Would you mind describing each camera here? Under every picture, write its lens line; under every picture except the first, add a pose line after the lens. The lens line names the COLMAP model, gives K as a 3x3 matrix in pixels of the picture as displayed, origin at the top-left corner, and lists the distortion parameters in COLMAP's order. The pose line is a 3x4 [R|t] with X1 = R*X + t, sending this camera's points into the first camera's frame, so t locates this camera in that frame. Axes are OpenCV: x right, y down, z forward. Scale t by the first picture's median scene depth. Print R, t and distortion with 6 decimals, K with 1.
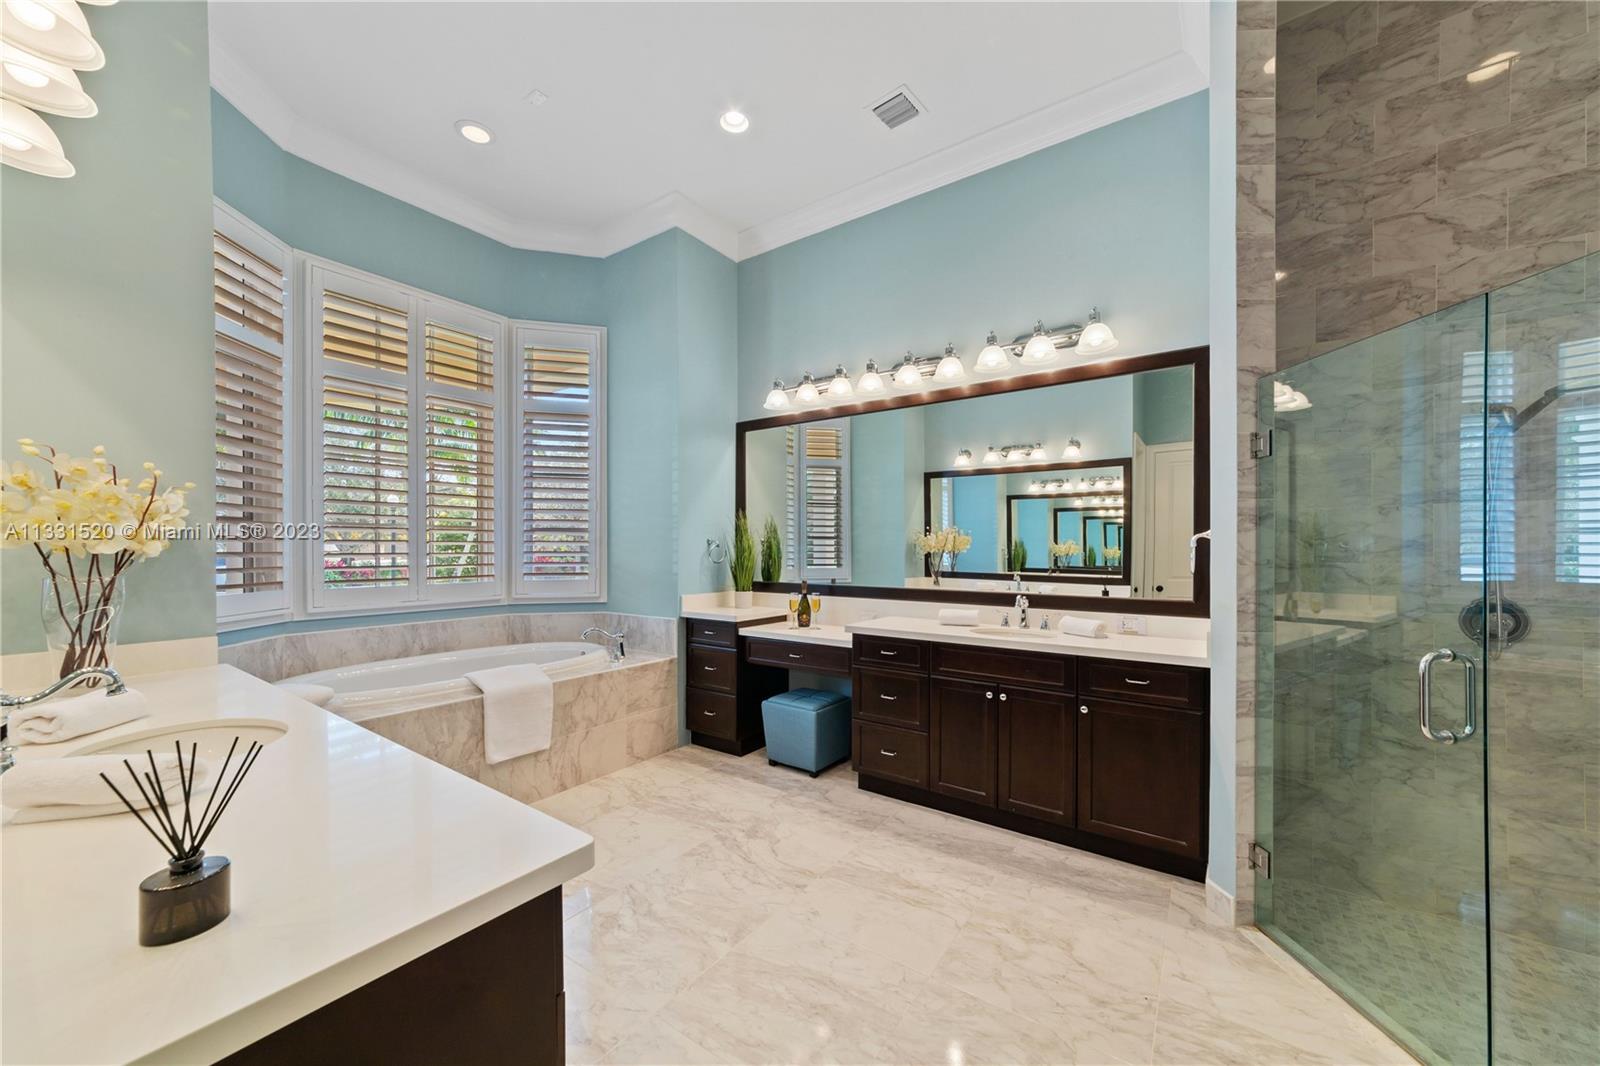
lens RADIAL K [[587.8, 0, 805.8], [0, 587.8, 548.6], [0, 0, 1]] dist [-0.000198, 0.000035]
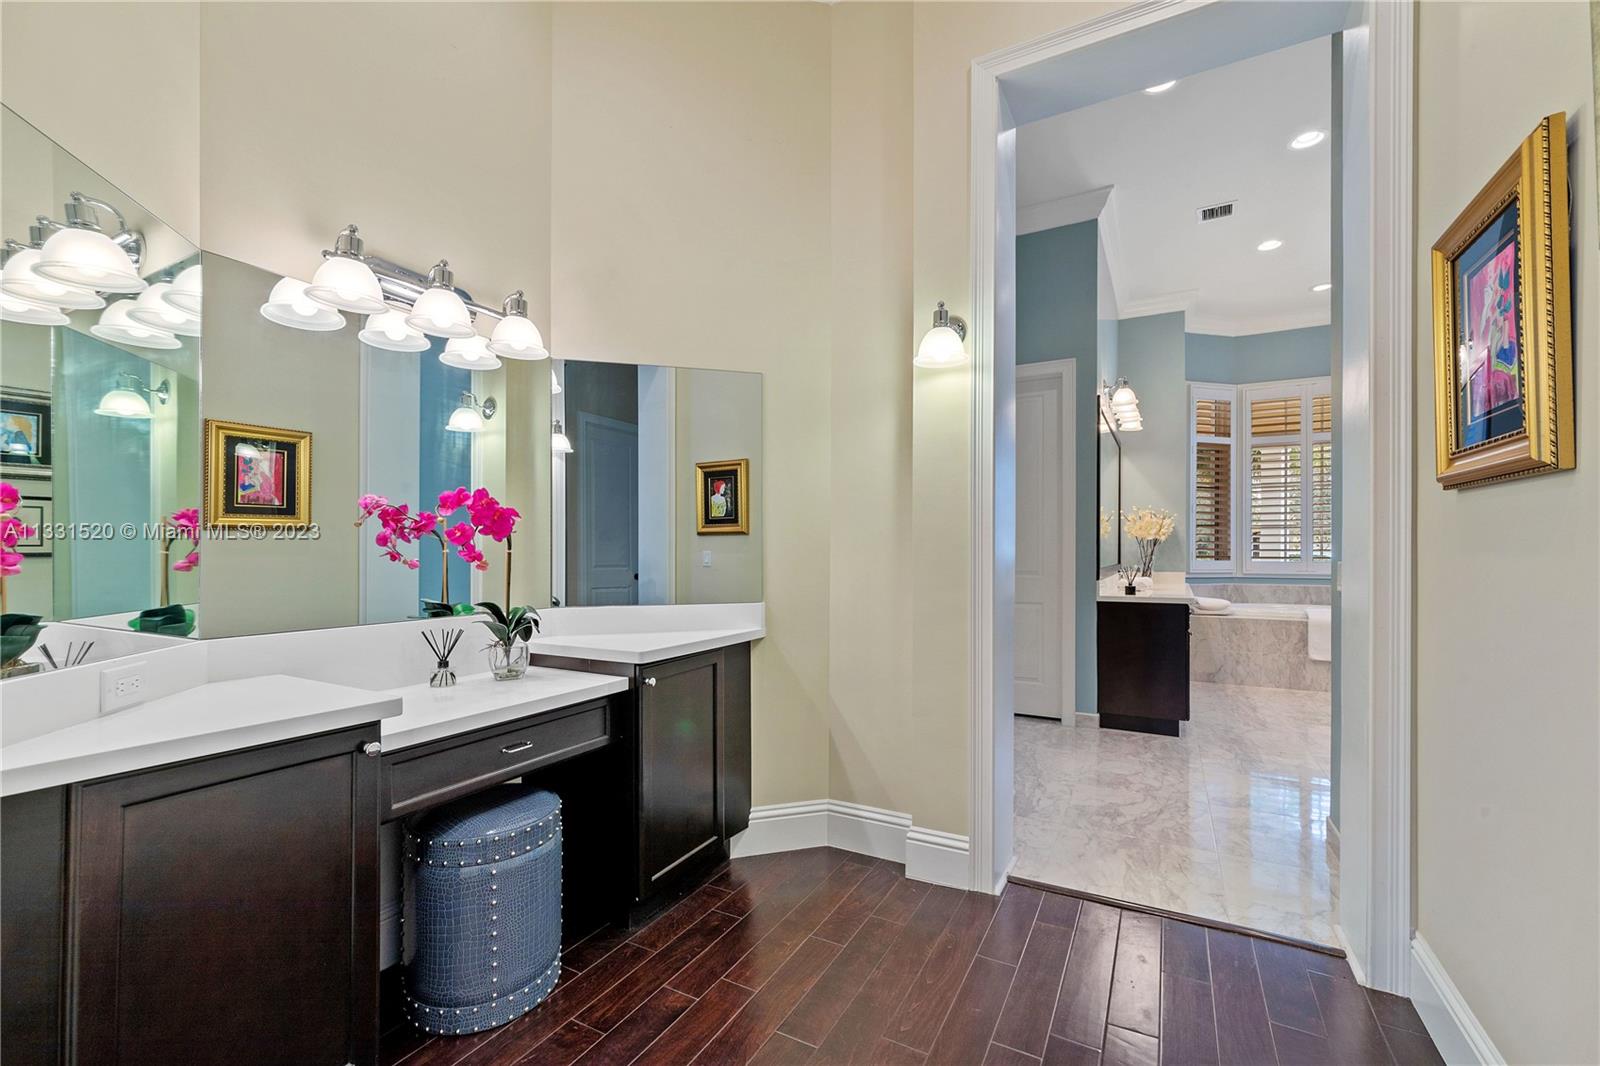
lens RADIAL K [[643.0, 0, 802.1], [0, 643.0, 546.7], [0, 0, 1]] dist [-0.008071, 0.002685]
pose [[0.092572, -0.002062, -0.995704, 1.072148], [-0.001471, 0.999996, -0.002208, 0.029253], [0.995705, 0.001669, 0.092568, -0.611275]]
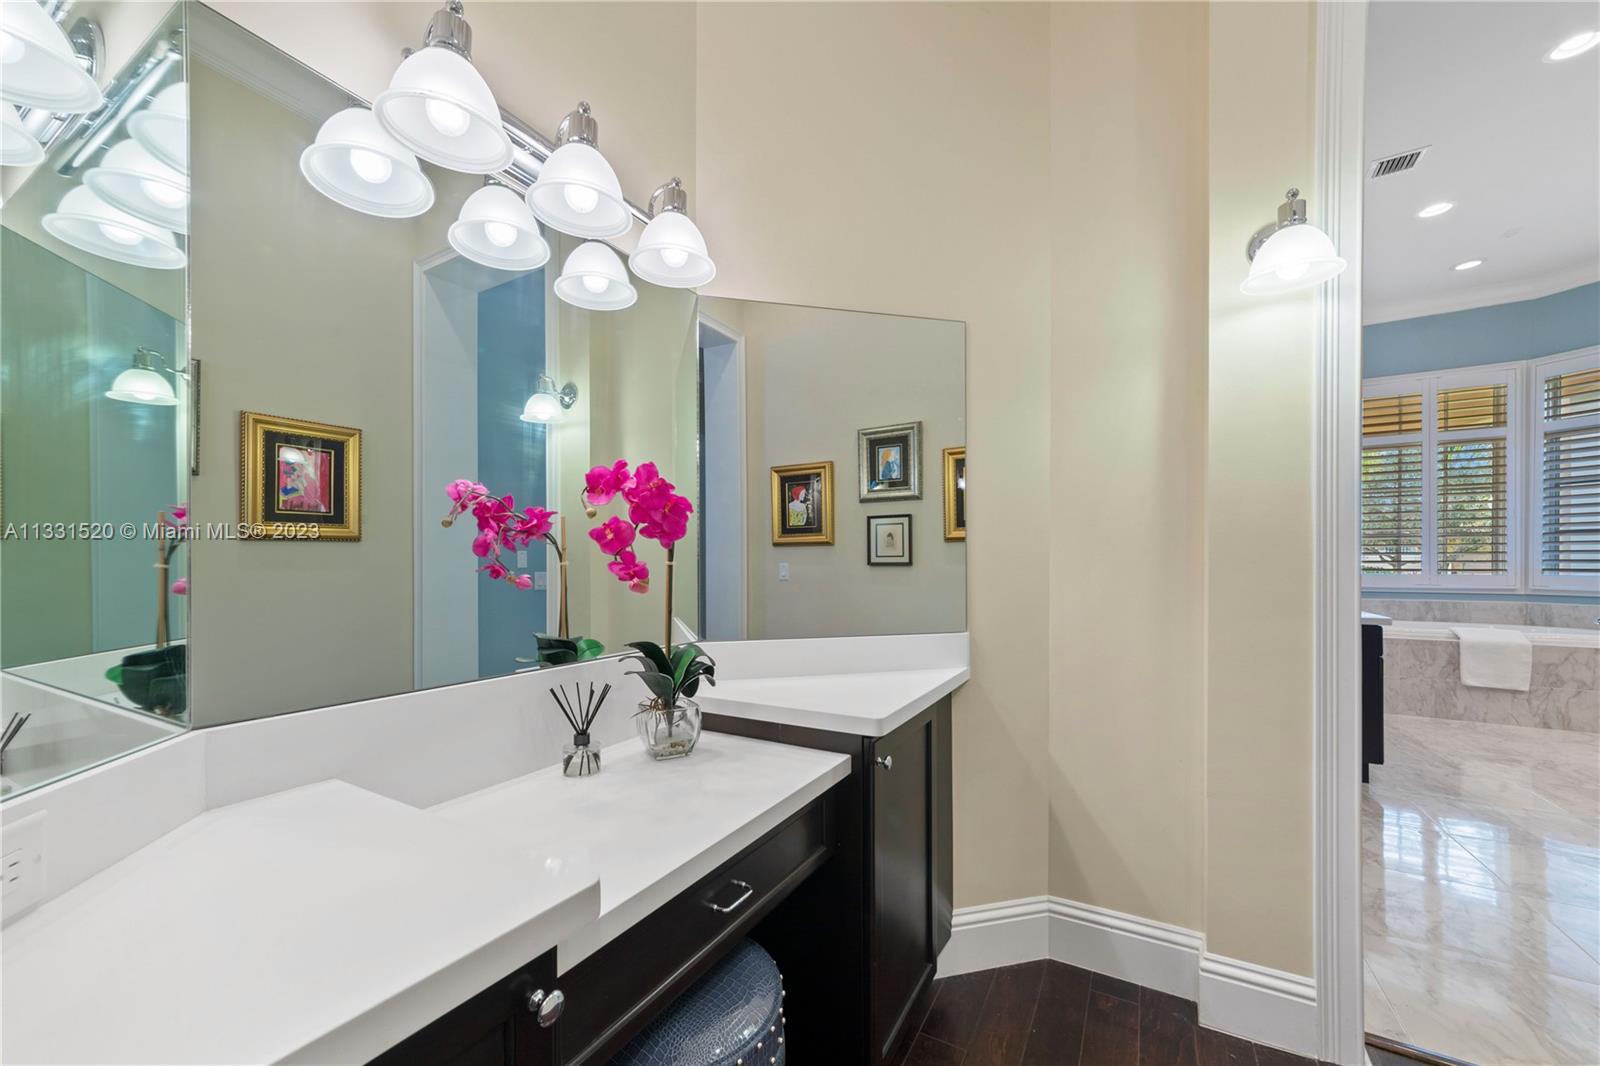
lens RADIAL K [[599.6, 0, 781.4], [0, 599.6, 561.7], [0, 0, 1]] dist [-0.000162, 0.000227]
pose [[0.060690, 0.001559, -0.998155, 0.815592], [0.000465, 0.999999, 0.001591, 0.030963], [0.998157, -0.000561, 0.060689, -0.788545]]
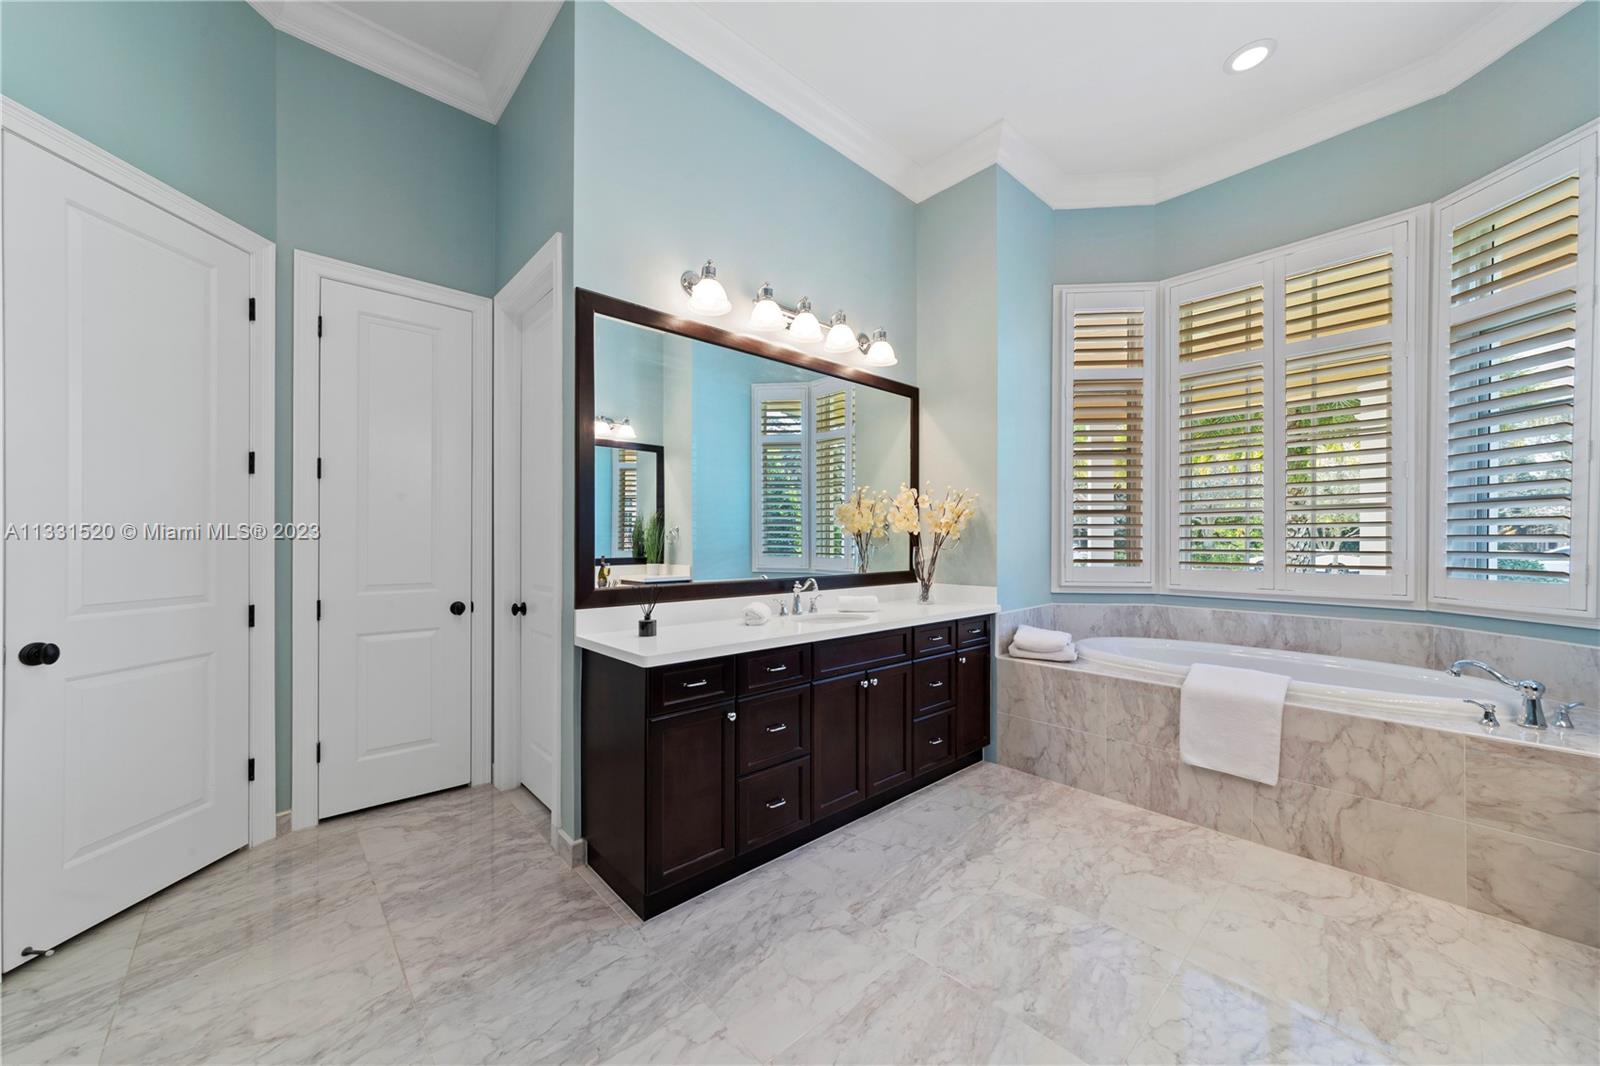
lens RADIAL K [[589.5, 0, 800.7], [0, 589.5, 537.7], [0, 0, 1]] dist [0.000776, 0.000176]
pose [[-0.217864, 0.002248, -0.975976, 0.440769], [0.000707, 0.999997, 0.002145, 0.006503], [0.975979, -0.000223, -0.217865, 0.527544]]
